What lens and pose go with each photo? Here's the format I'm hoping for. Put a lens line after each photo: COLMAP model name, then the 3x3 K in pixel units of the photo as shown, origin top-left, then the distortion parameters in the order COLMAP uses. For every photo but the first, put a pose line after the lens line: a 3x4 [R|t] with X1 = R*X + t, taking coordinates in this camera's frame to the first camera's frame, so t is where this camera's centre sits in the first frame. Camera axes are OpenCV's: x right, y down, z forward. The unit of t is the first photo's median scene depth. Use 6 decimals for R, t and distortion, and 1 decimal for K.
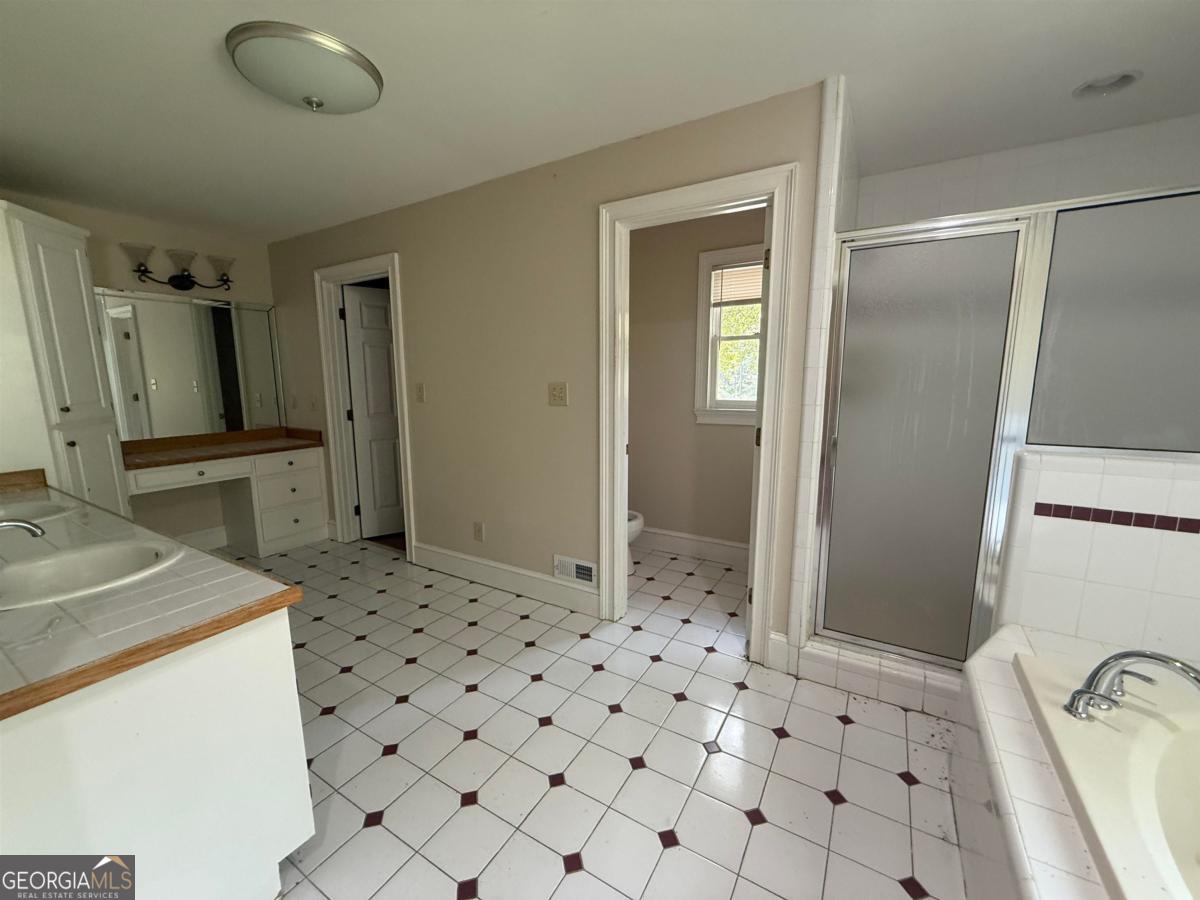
lens RADIAL K [[479.4, 0, 598.5], [0, 479.4, 448.9], [0, 0, 1]] dist [-0.001105, 0.000409]
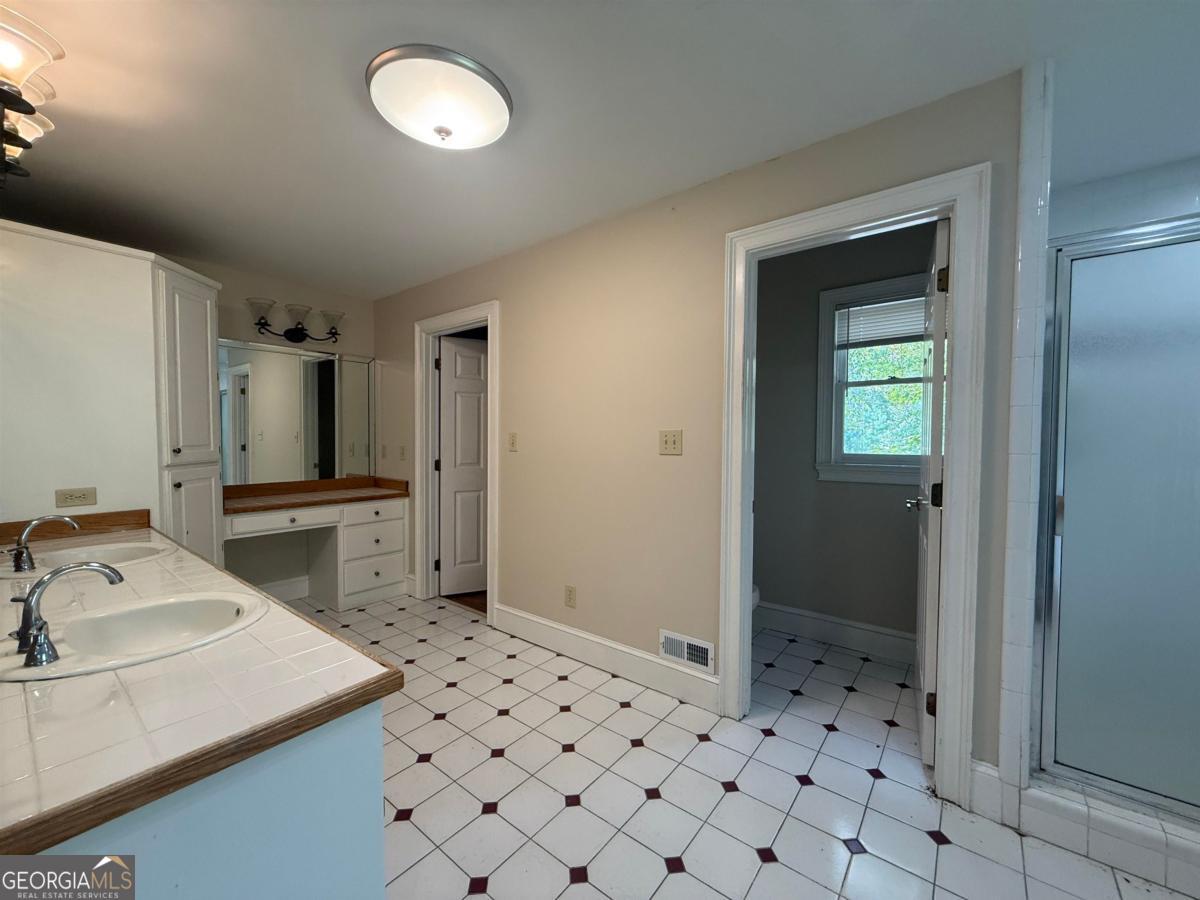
lens RADIAL K [[479.4, 0, 598.5], [0, 479.4, 448.9], [0, 0, 1]] dist [-0.001105, 0.000409]
pose [[0.991532, 0.012783, -0.129232, -0.079681], [-0.028979, 0.991830, -0.124230, 0.009776], [0.126588, 0.126923, 0.983802, 0.090975]]
